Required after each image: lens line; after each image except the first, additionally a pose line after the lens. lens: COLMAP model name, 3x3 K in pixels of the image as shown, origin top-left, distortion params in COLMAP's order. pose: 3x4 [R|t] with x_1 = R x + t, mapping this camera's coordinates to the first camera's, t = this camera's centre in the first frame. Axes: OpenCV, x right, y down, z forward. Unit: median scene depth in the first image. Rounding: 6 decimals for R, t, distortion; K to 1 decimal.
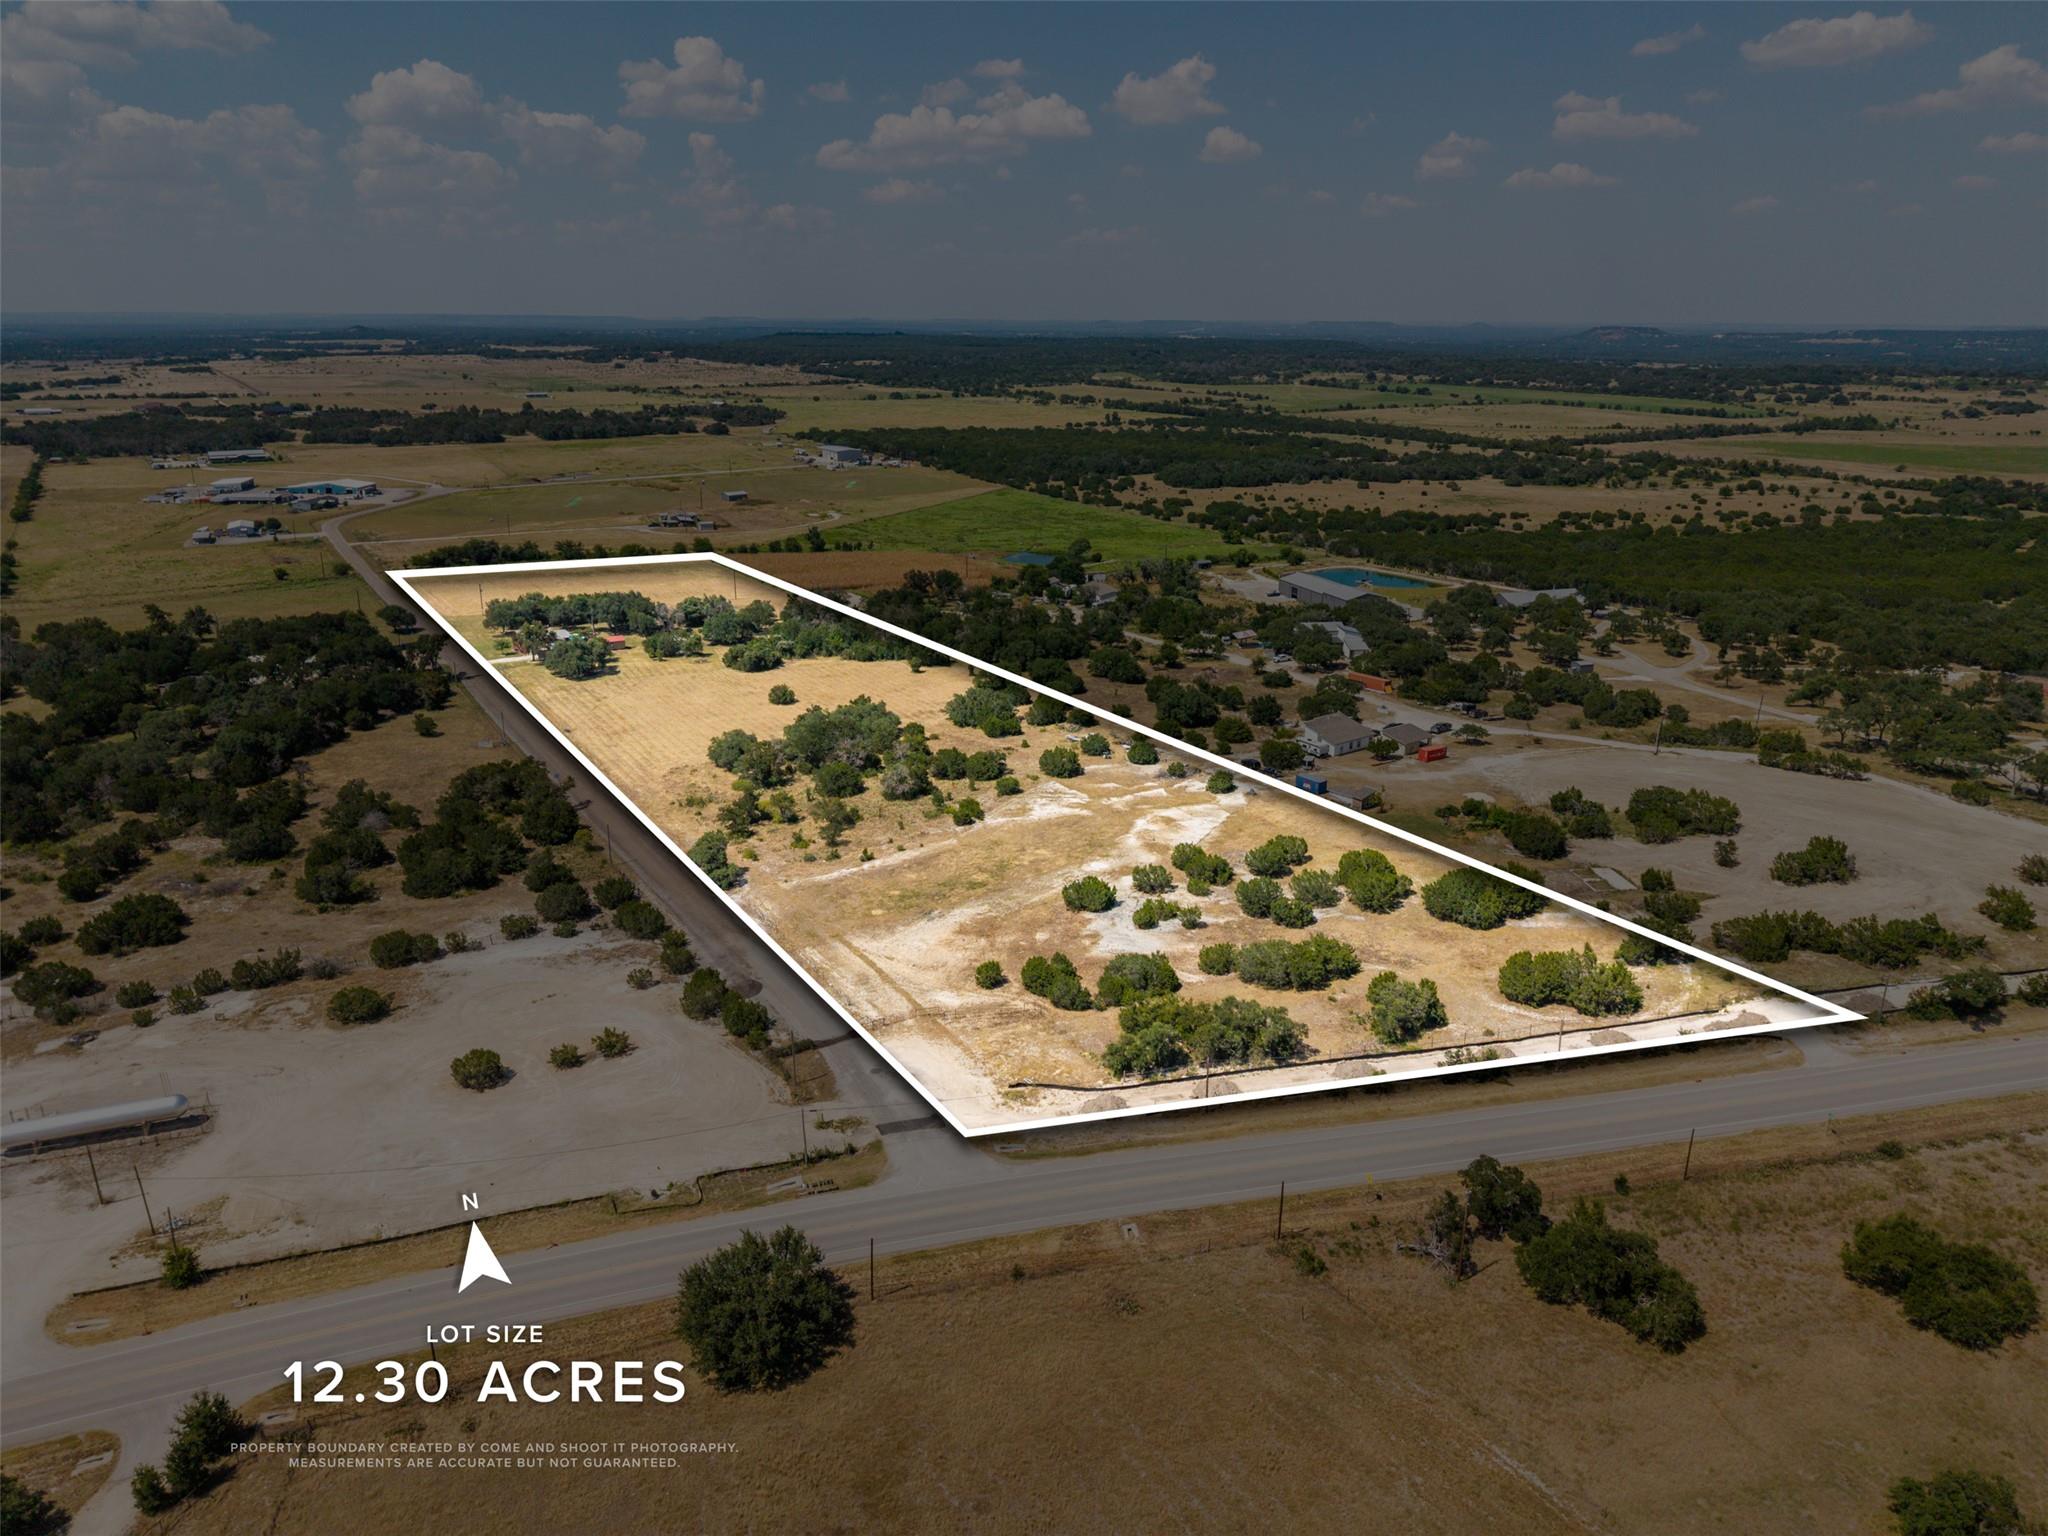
lens RADIAL K [[1340.4, 0, 1024.0], [0, 1340.4, 768.0], [0, 0, 1]] dist [0.029171, -0.030519]
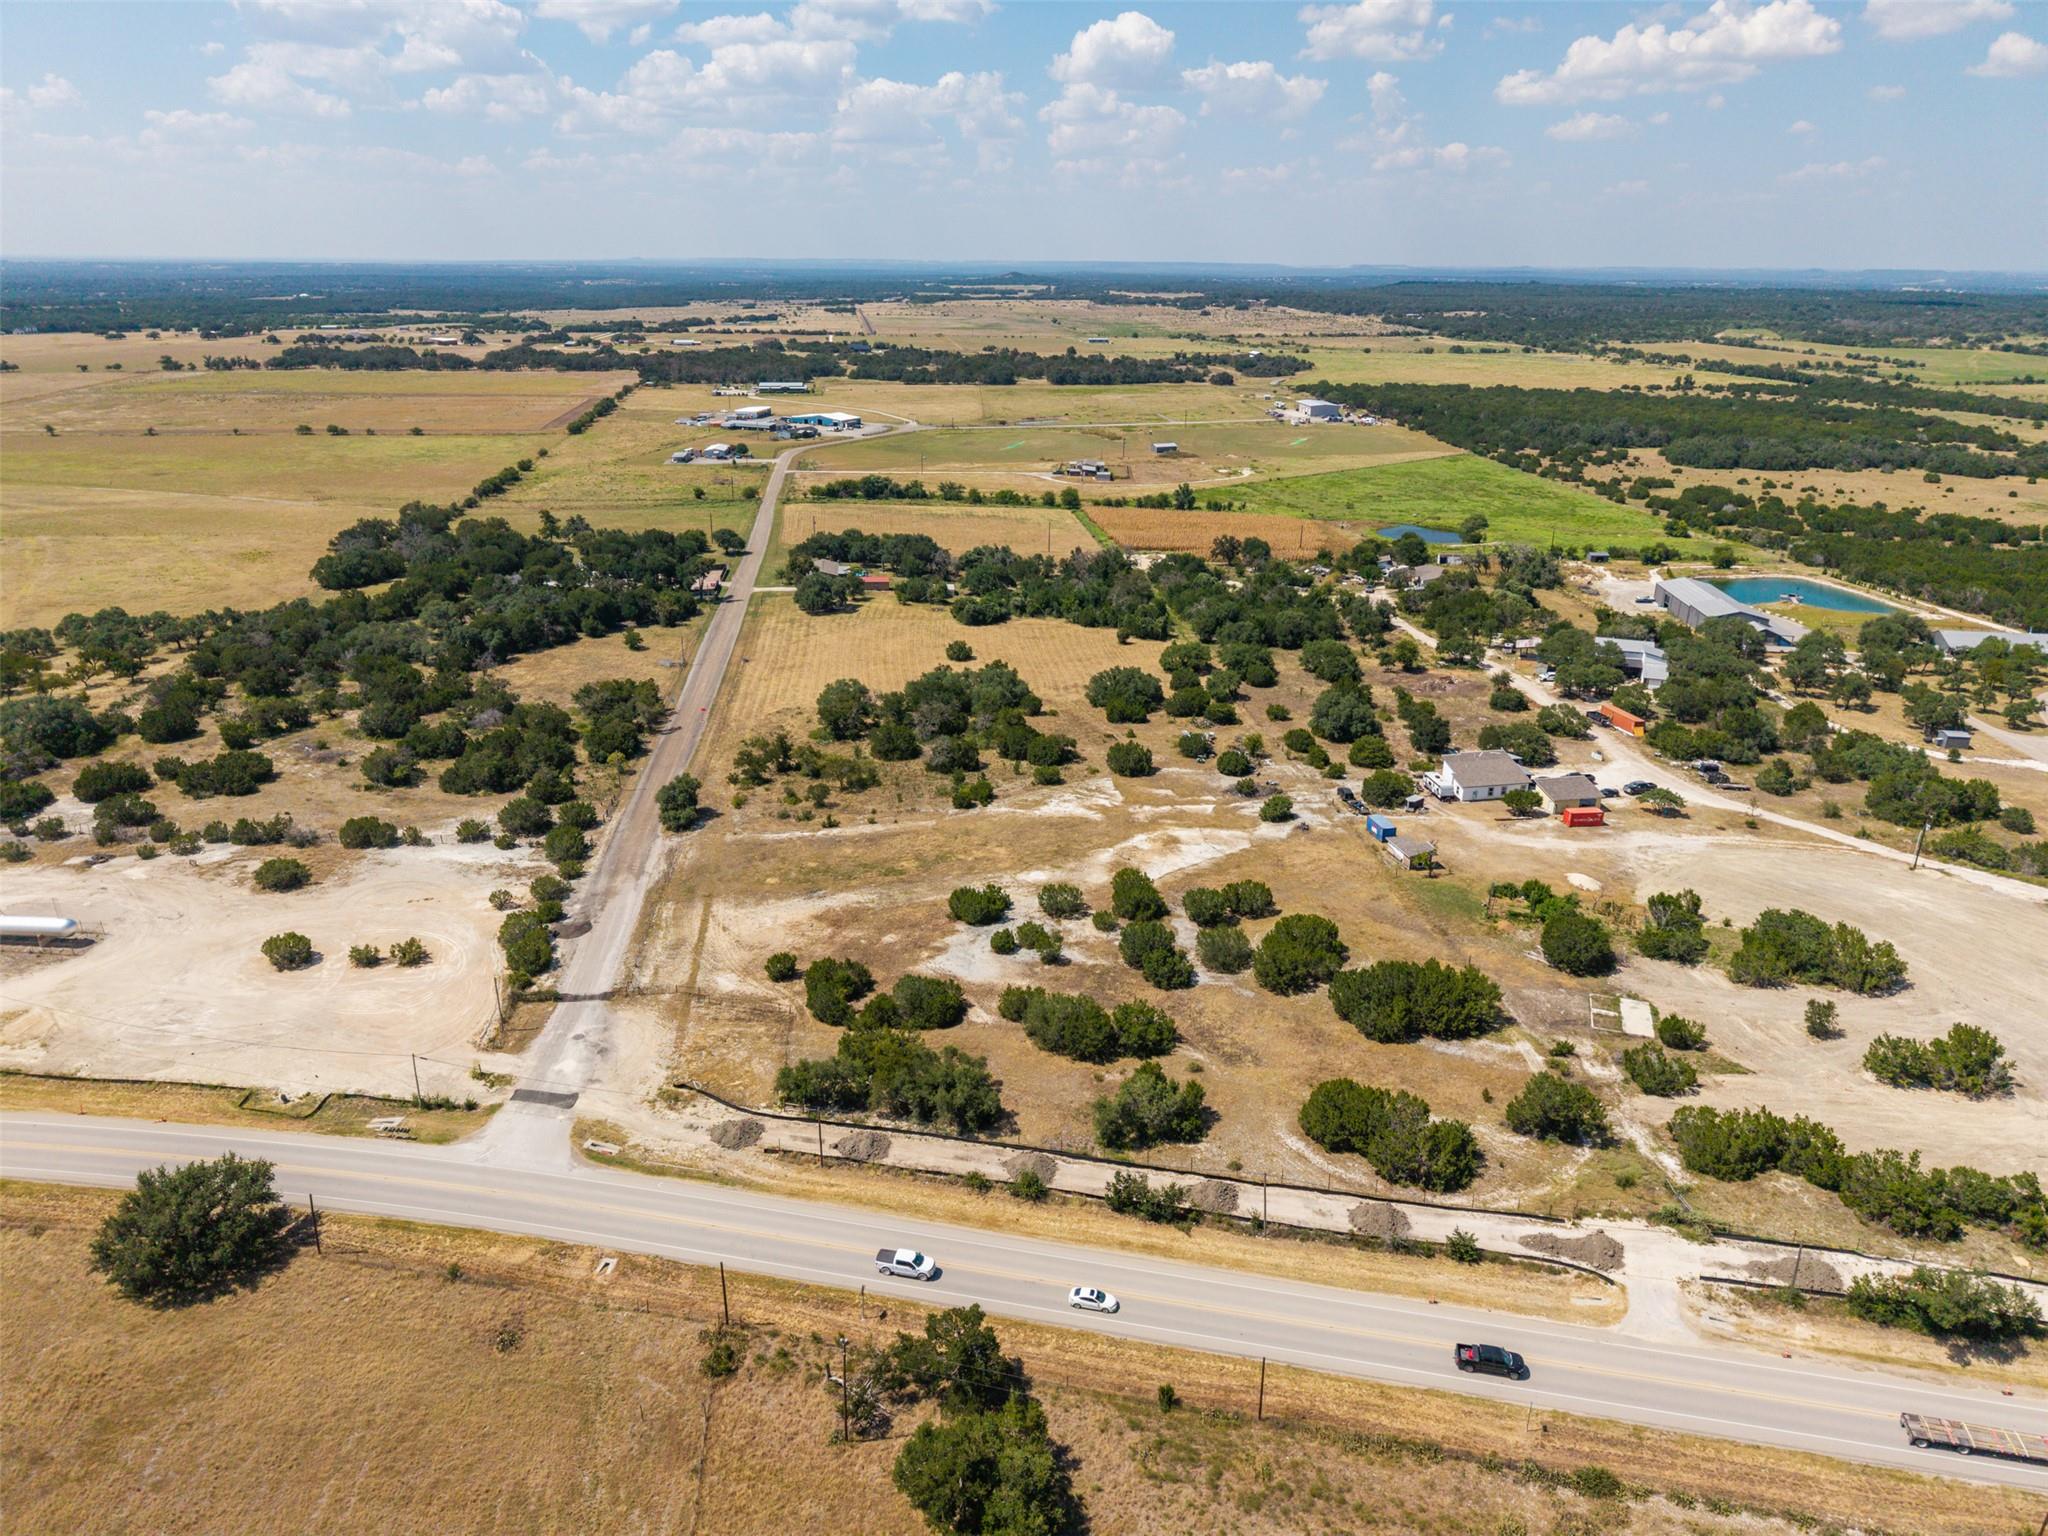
lens RADIAL K [[1340.4, 0, 1024.0], [0, 1340.4, 768.0], [0, 0, 1]] dist [0.029171, -0.030519]
pose [[0.905469, 0.152802, -0.395951, 0.120277], [-0.139054, 0.988254, 0.063387, -0.016899], [0.400986, -0.002336, 0.916081, 0.049675]]
